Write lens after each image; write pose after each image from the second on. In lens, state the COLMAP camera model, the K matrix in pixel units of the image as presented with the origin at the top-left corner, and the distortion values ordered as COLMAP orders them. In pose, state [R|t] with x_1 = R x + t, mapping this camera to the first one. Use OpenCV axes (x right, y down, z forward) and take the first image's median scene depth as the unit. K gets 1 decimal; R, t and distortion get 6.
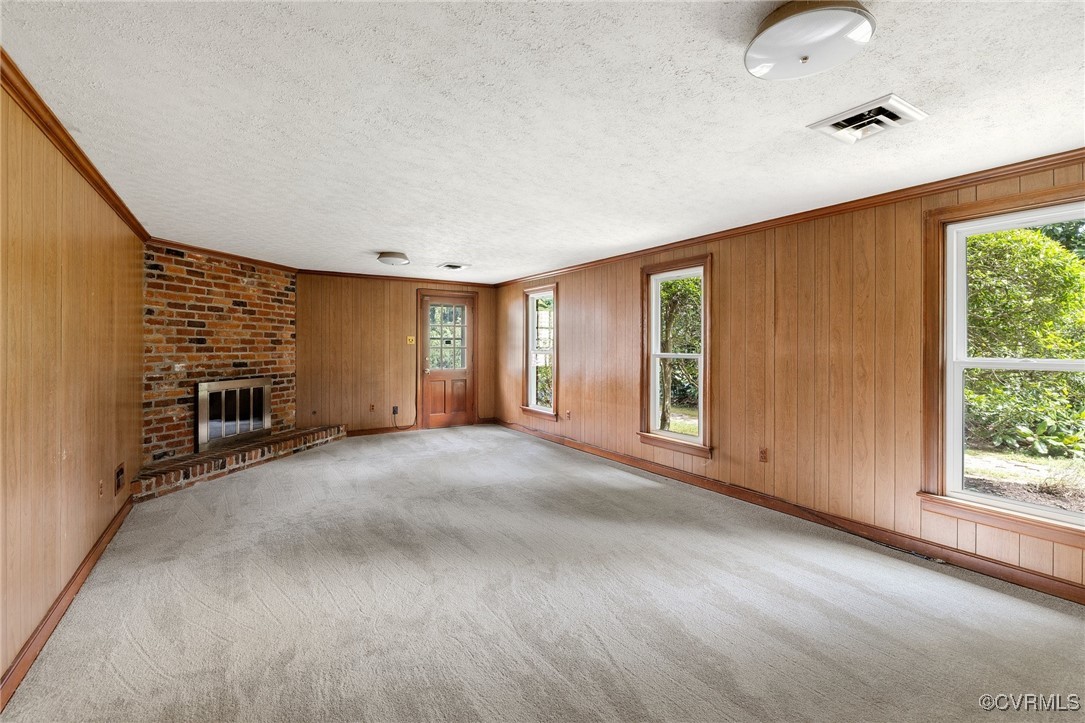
lens RADIAL K [[473.4, 0, 540.3], [0, 473.4, 349.7], [0, 0, 1]] dist [-0.000199, 0.000016]
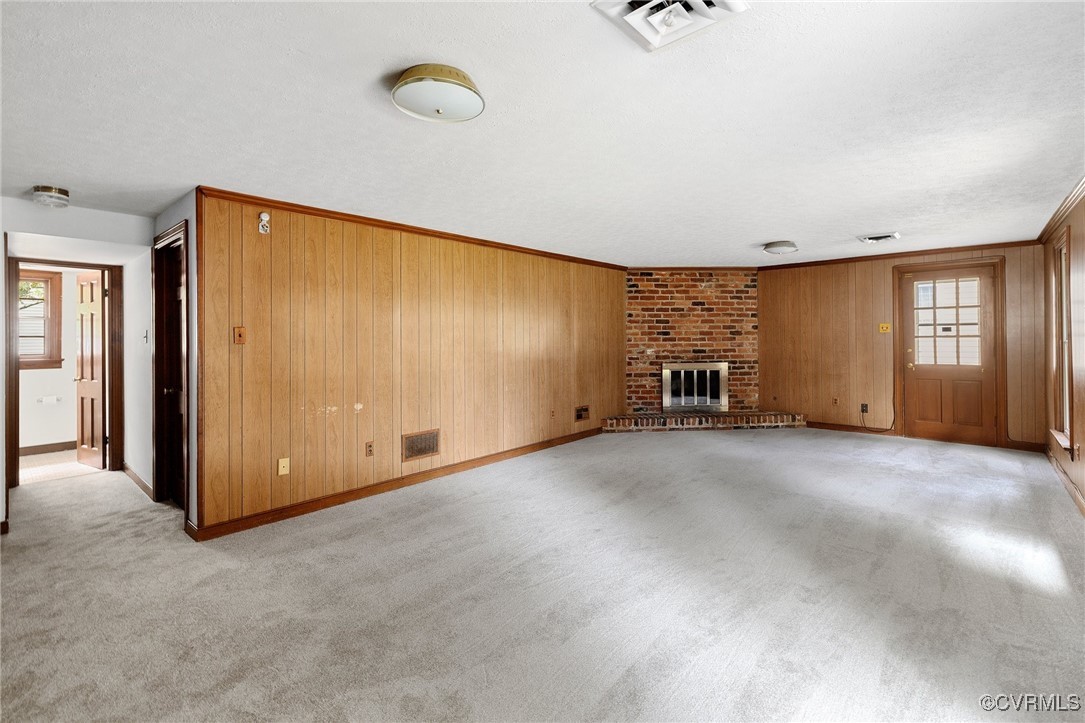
lens RADIAL K [[474.4, 0, 545.9], [0, 474.4, 339.0], [0, 0, 1]] dist [-0.000806, -0.000115]
pose [[0.286222, -0.002738, -0.958160, 0.508824], [0.001452, 0.999996, -0.002424, 0.001112], [0.958162, -0.000697, 0.286224, 0.251033]]
